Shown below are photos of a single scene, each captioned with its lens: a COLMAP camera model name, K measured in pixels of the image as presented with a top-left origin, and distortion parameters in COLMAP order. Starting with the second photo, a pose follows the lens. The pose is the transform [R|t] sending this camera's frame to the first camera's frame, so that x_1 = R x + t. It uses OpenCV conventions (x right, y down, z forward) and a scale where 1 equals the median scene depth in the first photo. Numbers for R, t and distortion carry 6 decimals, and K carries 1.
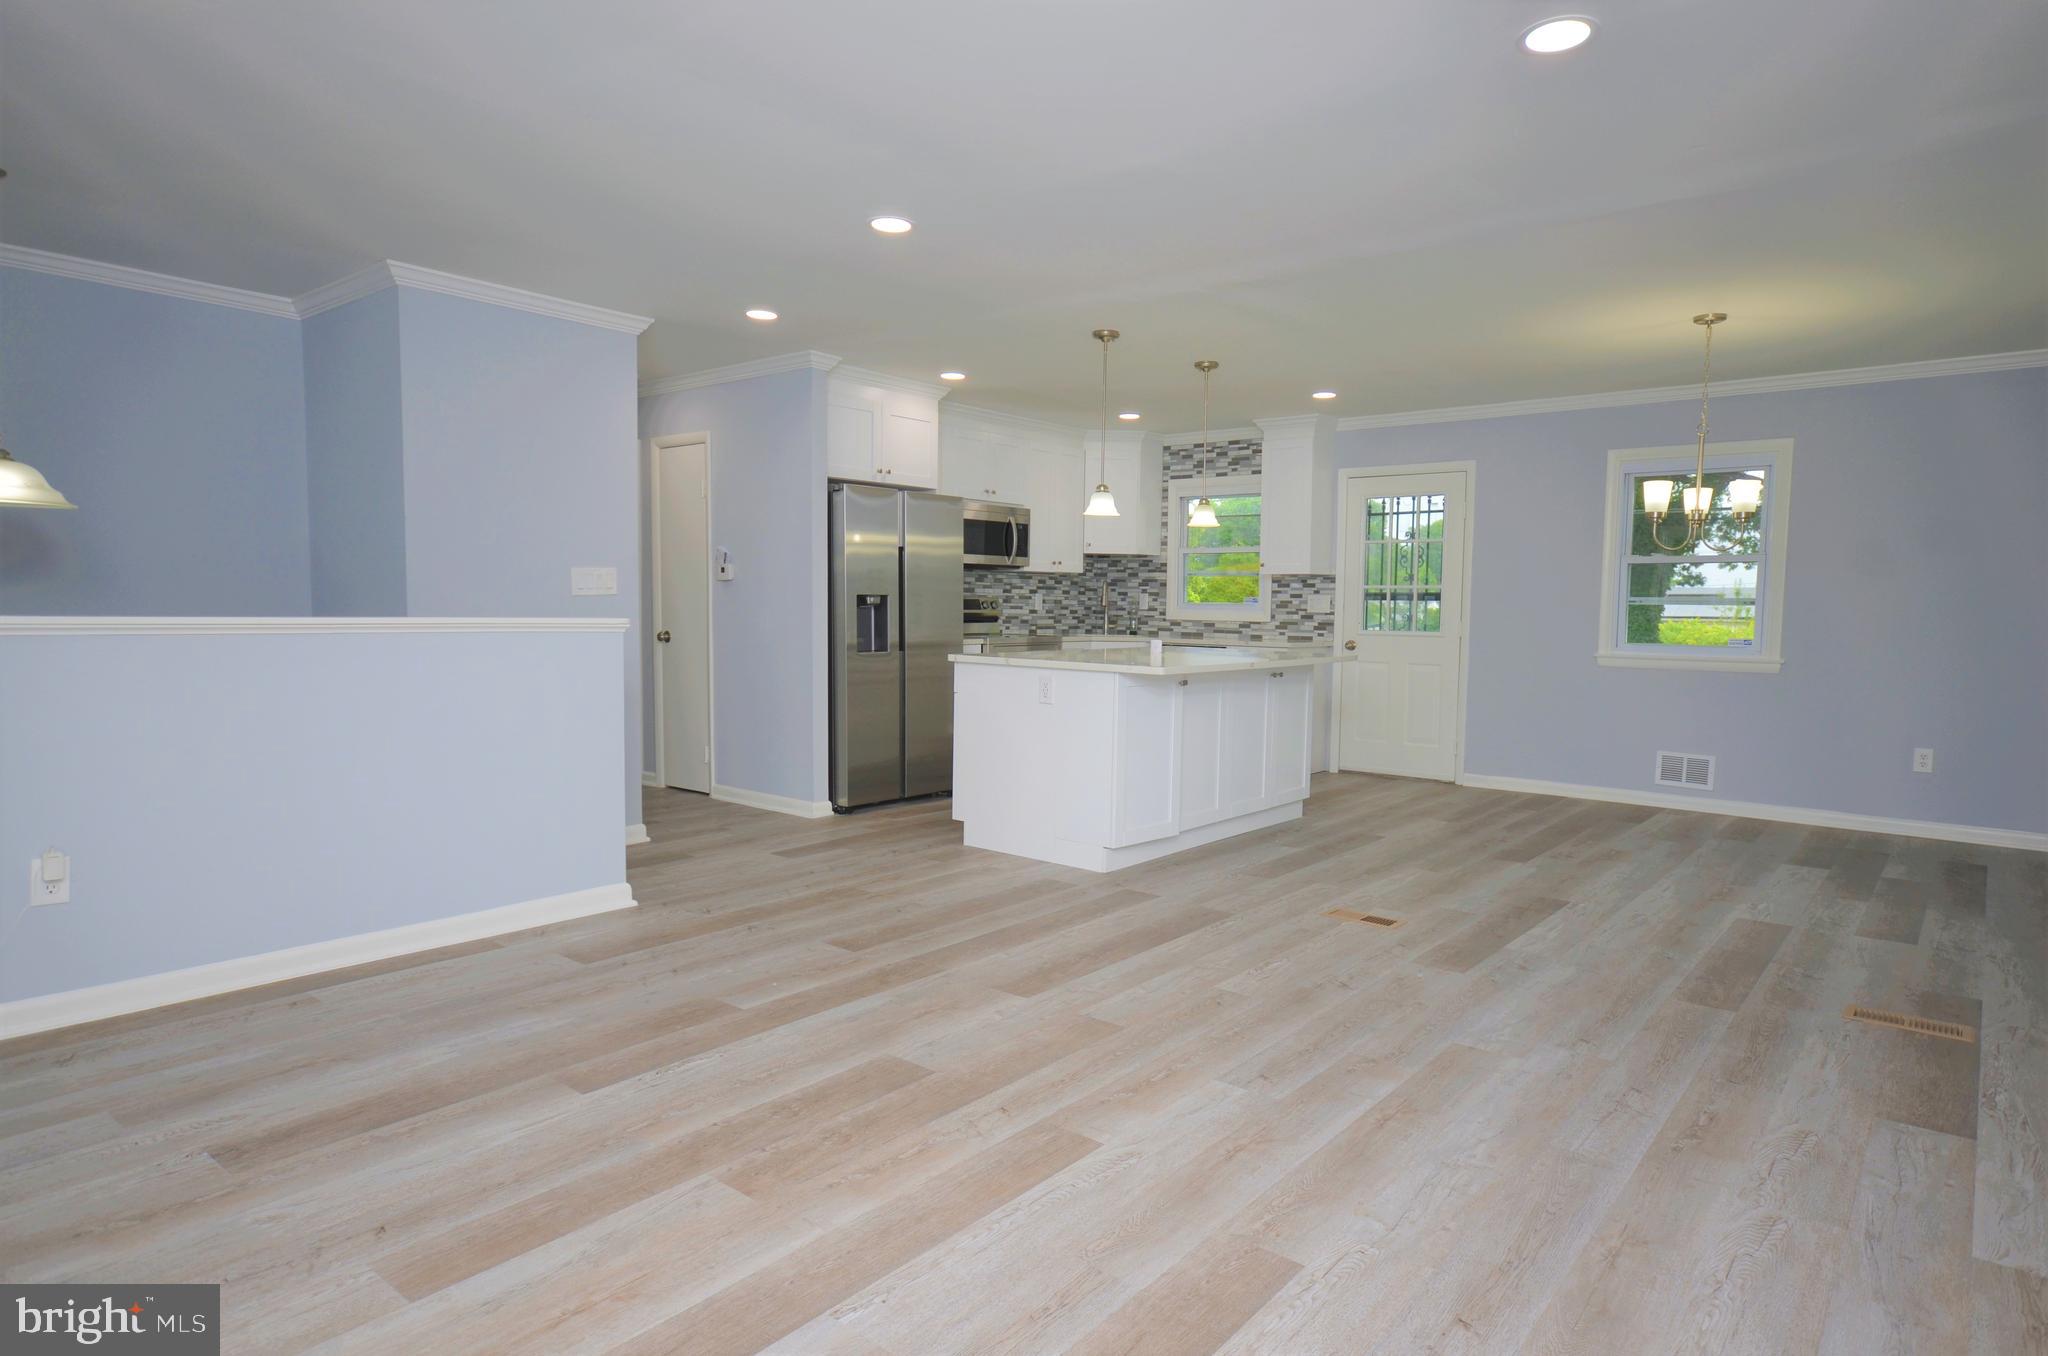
lens RADIAL K [[1163.3, 0, 1048.7], [0, 1163.3, 679.6], [0, 0, 1]] dist [-0.001209, 0.024698]
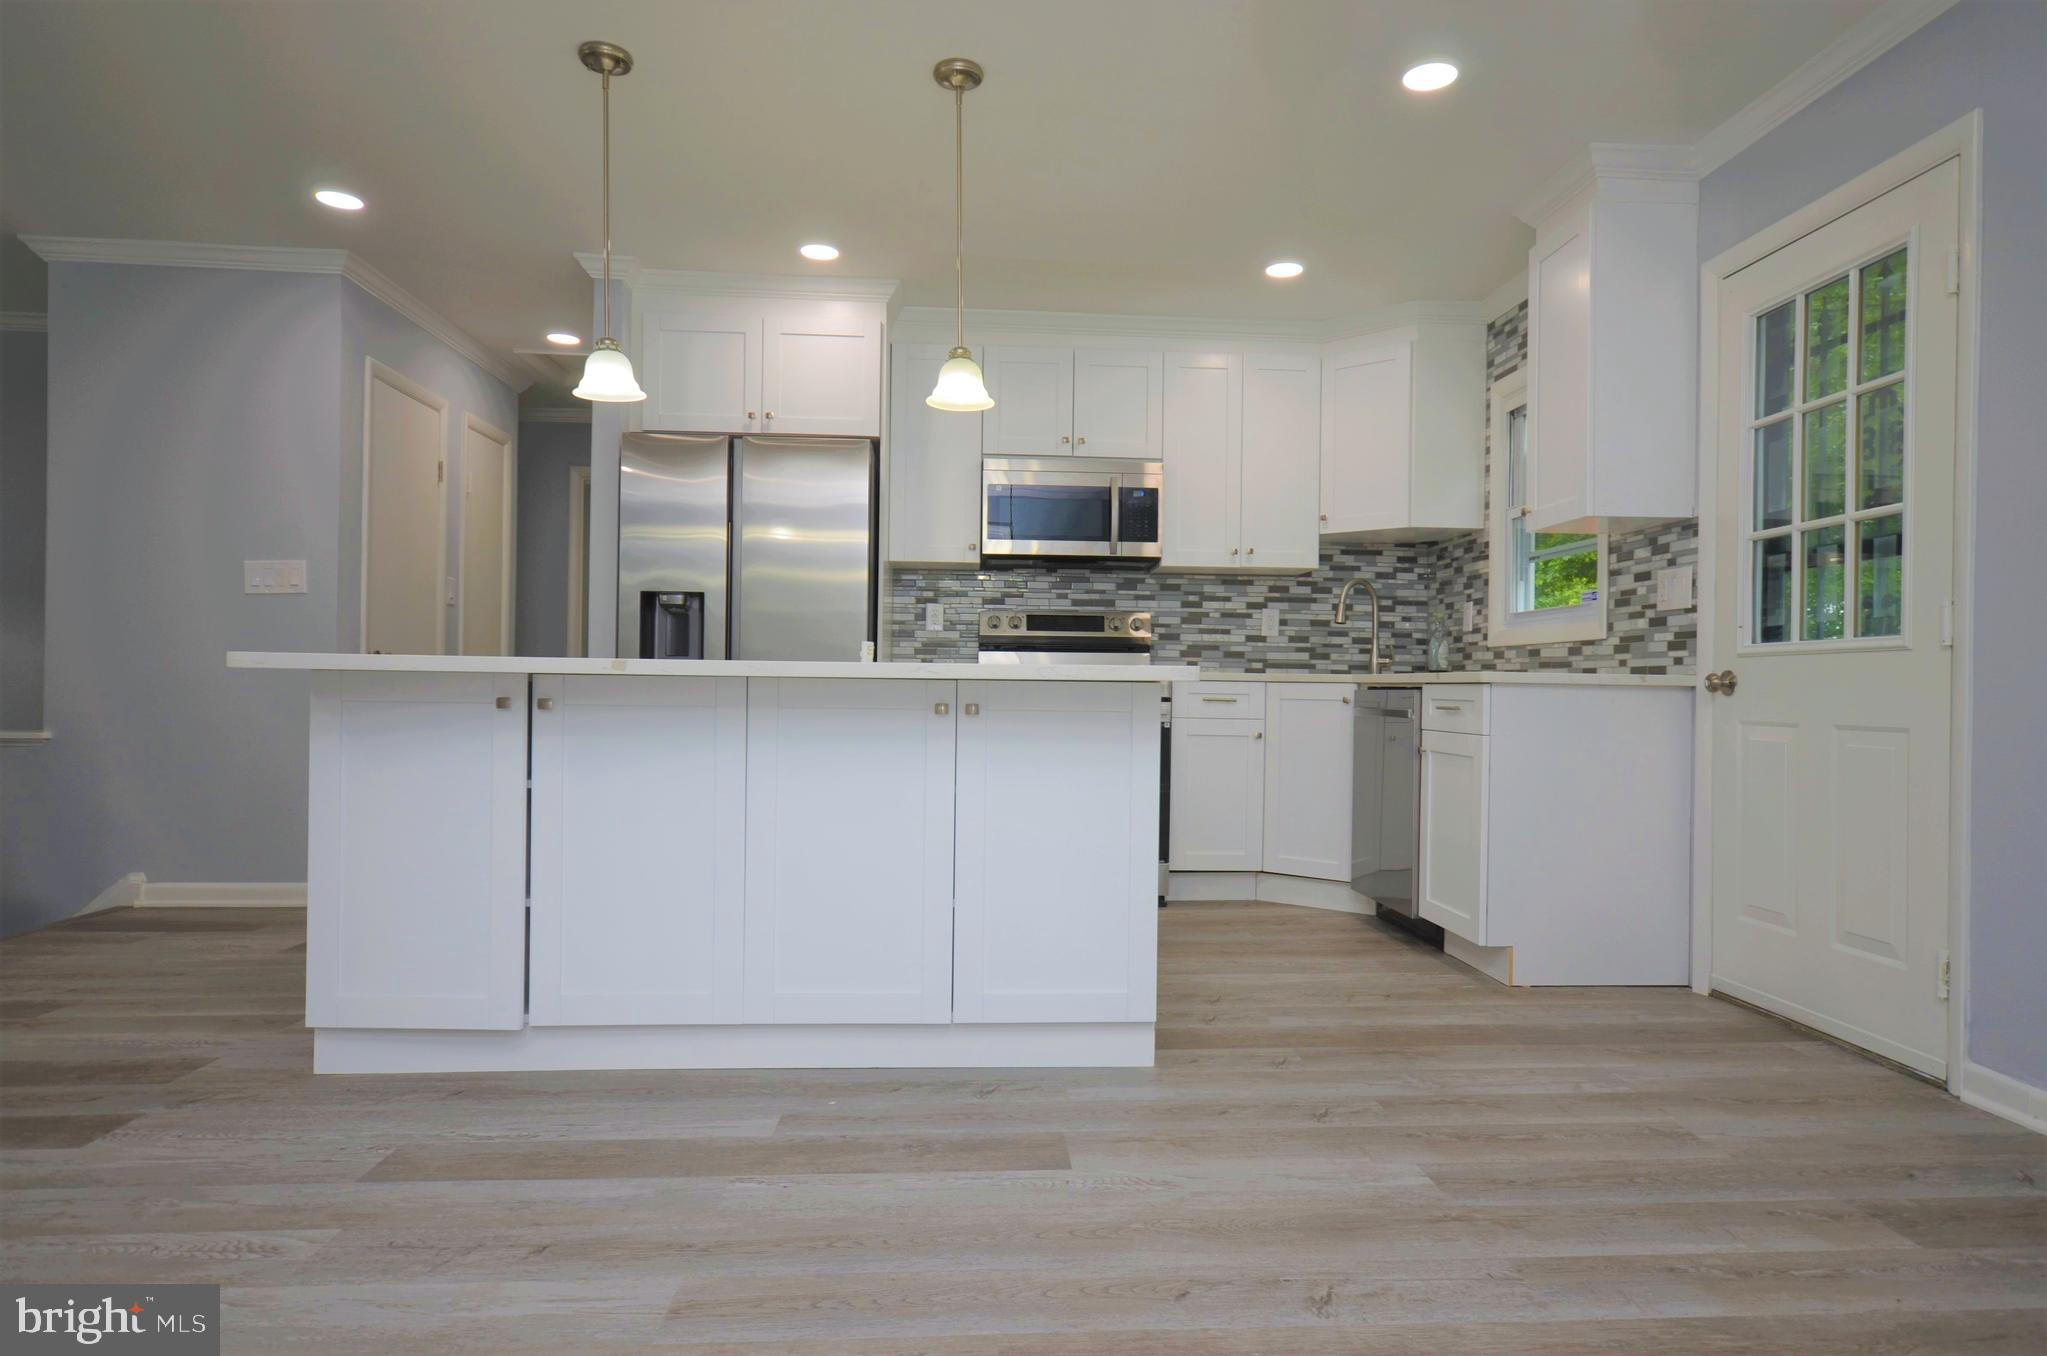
lens RADIAL K [[1206.7, 0, 1052.2], [0, 1206.7, 686.0], [0, 0, 1]] dist [-0.008581, 0.026776]
pose [[0.686729, -0.004507, -0.726899, 0.401536], [-0.053325, 0.996974, -0.056559, 0.008009], [0.724955, 0.077603, 0.684411, 0.537433]]
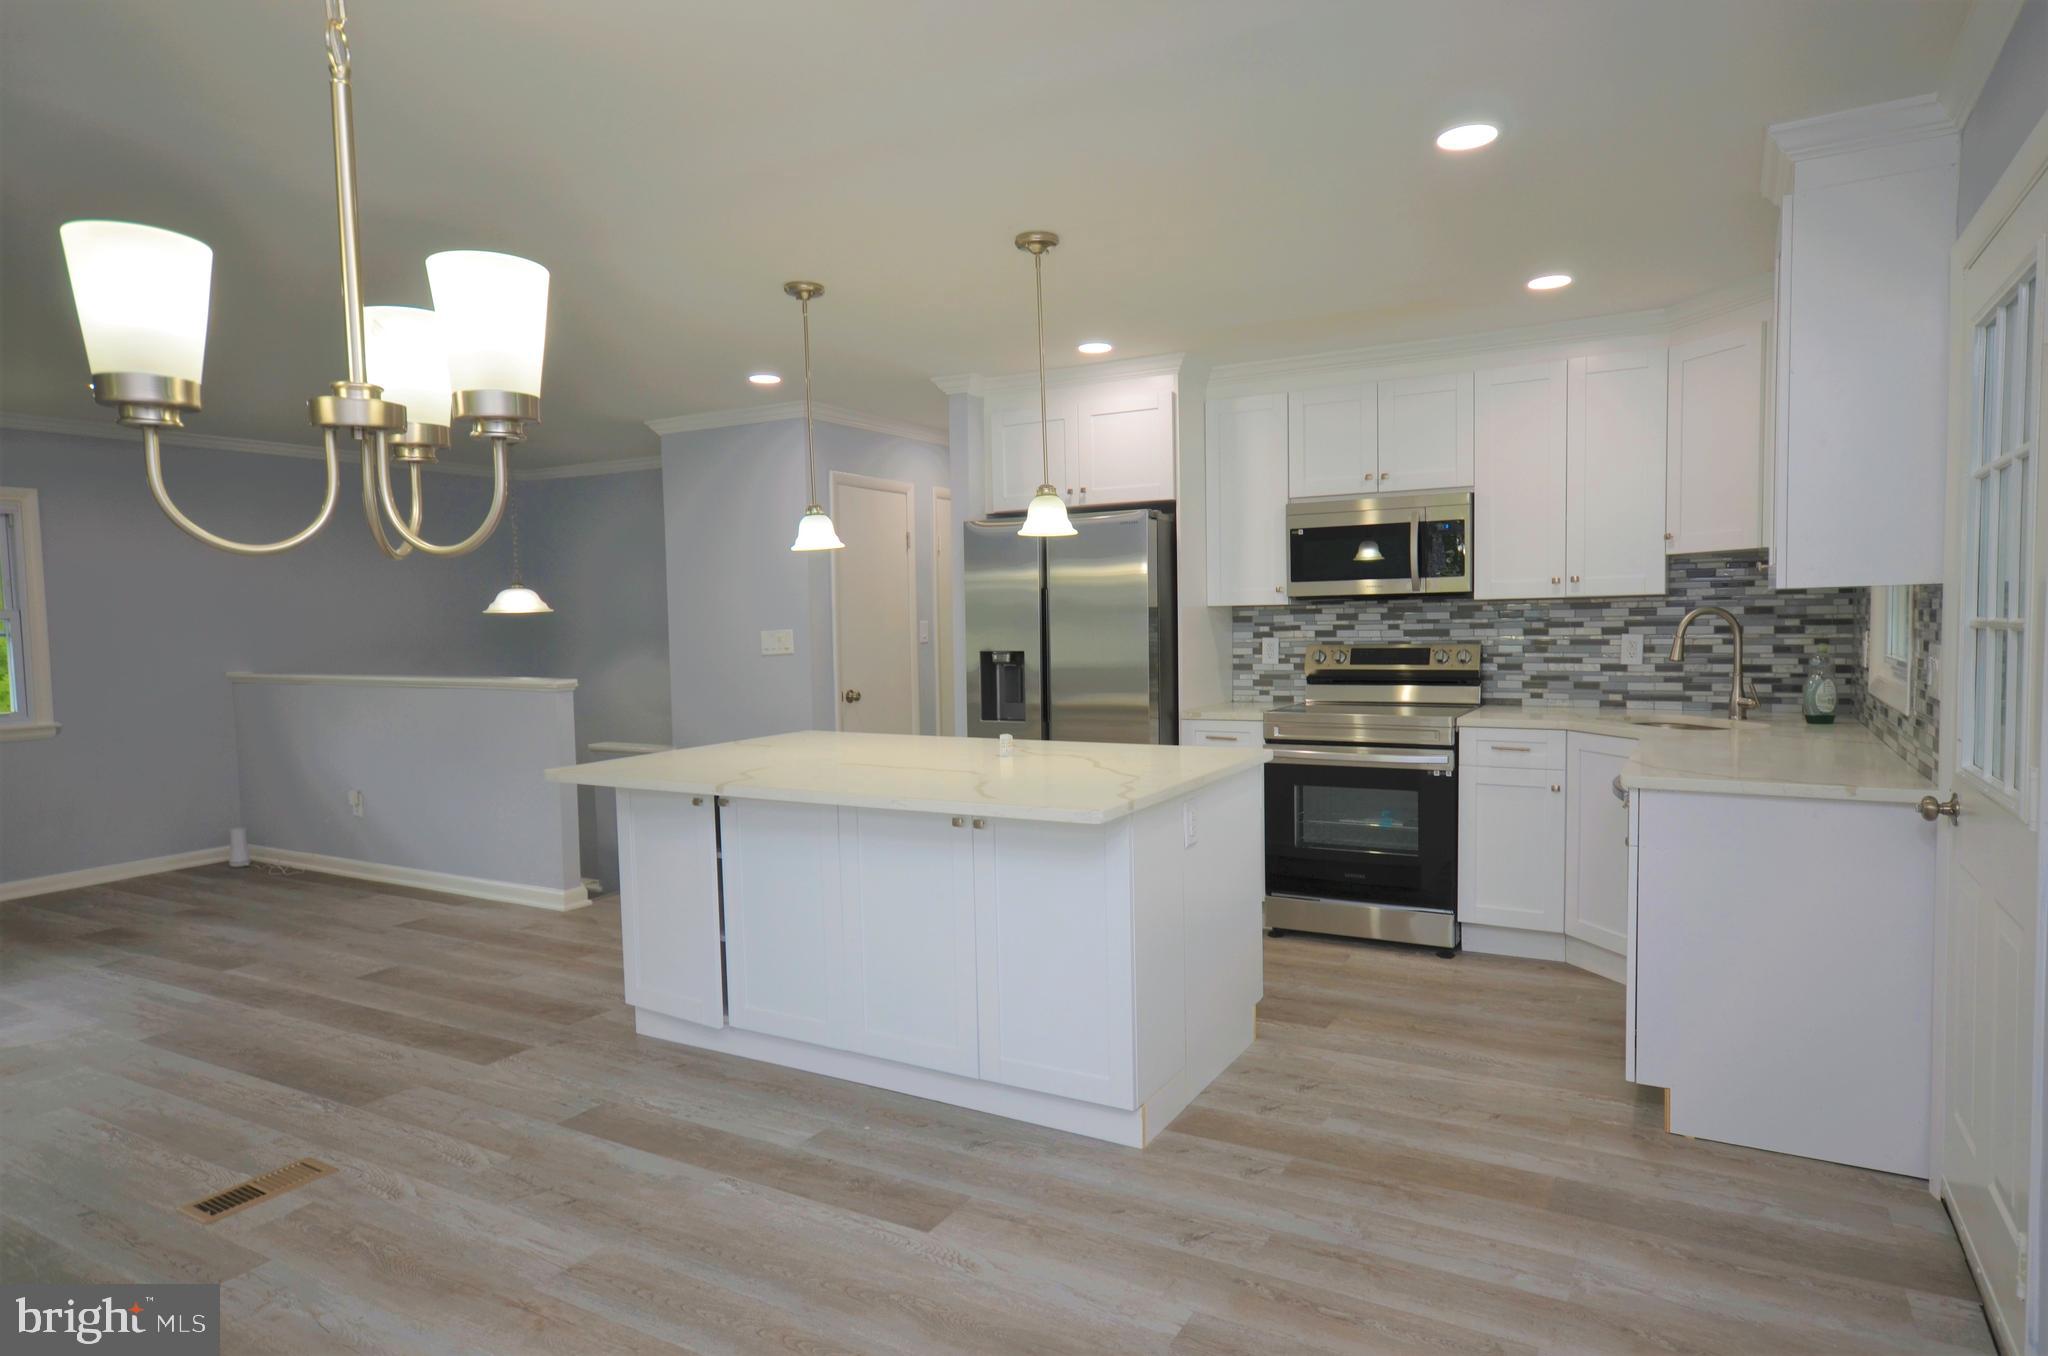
lens RADIAL K [[1174.4, 0, 1056.8], [0, 1174.4, 686.8], [0, 0, 1]] dist [0.010532, 0.001315]
pose [[0.172413, 0.043542, -0.984062, 0.525051], [-0.045776, 0.998297, 0.036151, -0.062233], [0.983961, 0.038813, 0.174112, 0.703349]]
